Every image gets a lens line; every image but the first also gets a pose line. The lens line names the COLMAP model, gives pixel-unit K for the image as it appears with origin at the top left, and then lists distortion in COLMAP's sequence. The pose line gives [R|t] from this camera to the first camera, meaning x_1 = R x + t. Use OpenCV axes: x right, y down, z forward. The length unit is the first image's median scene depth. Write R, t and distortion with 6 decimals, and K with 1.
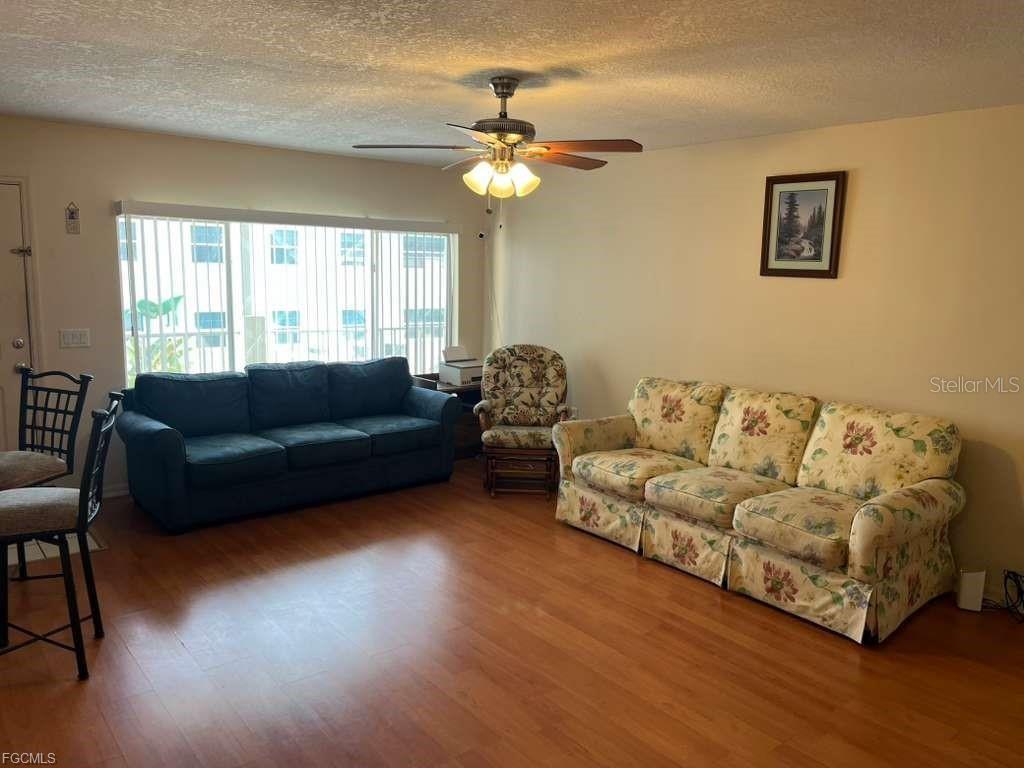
lens RADIAL K [[769.0, 0, 512.5], [0, 769.0, 384.0], [0, 0, 1]] dist [0.059675, -0.082068]
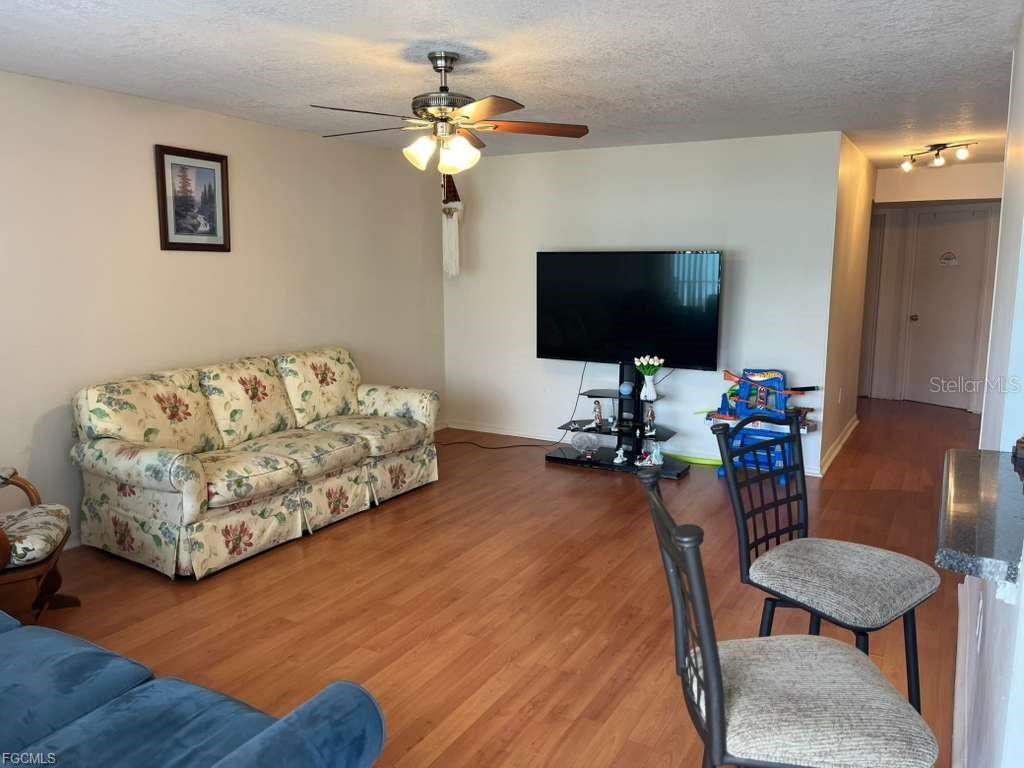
lens RADIAL K [[769.0, 0, 509.6], [0, 769.0, 391.8], [0, 0, 1]] dist [0.059675, -0.082068]
pose [[-0.359035, -0.176224, 0.916536, -0.832428], [0.136559, 0.961526, 0.238368, -0.161235], [-0.923280, 0.210744, -0.321156, 1.081427]]
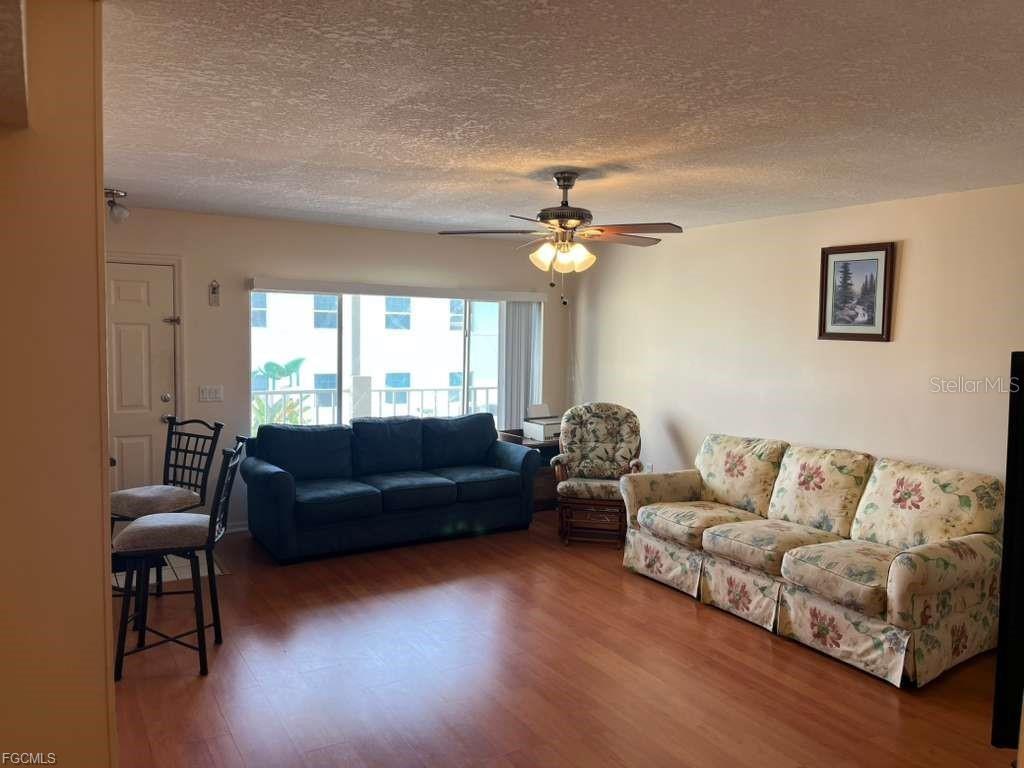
lens RADIAL K [[769.0, 0, 512.8], [0, 769.0, 383.5], [0, 0, 1]] dist [0.059675, -0.082068]
pose [[0.990449, 0.005866, -0.137758, 0.059568], [-0.017180, 0.996559, -0.081088, 0.015543], [0.136808, 0.082680, 0.987141, -0.113157]]
